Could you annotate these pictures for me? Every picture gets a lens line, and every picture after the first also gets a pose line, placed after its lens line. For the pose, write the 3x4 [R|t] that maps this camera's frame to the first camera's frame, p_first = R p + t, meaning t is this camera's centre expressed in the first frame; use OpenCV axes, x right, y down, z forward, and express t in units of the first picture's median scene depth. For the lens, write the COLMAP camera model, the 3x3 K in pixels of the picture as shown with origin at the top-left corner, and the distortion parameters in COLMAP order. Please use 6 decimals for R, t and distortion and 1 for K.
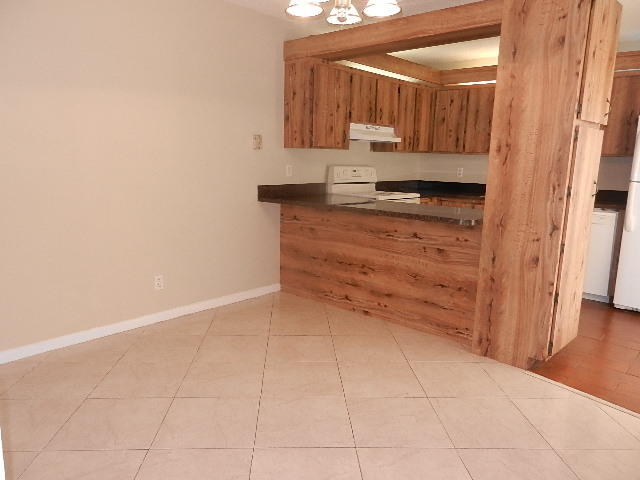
lens RADIAL K [[466.9, 0, 320.0], [0, 466.9, 240.0], [0, 0, 1]] dist [-0.003125, -0.002865]
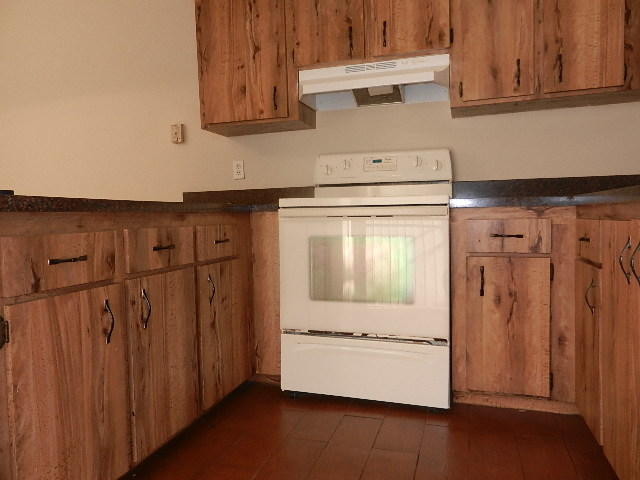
lens RADIAL K [[466.9, 0, 320.0], [0, 466.9, 240.0], [0, 0, 1]] dist [-0.003125, -0.002865]
pose [[0.415921, 0.014274, -0.909289, 0.521790], [-0.125519, 0.991208, -0.041854, -0.031600], [0.900697, 0.131541, 0.414056, 0.745835]]
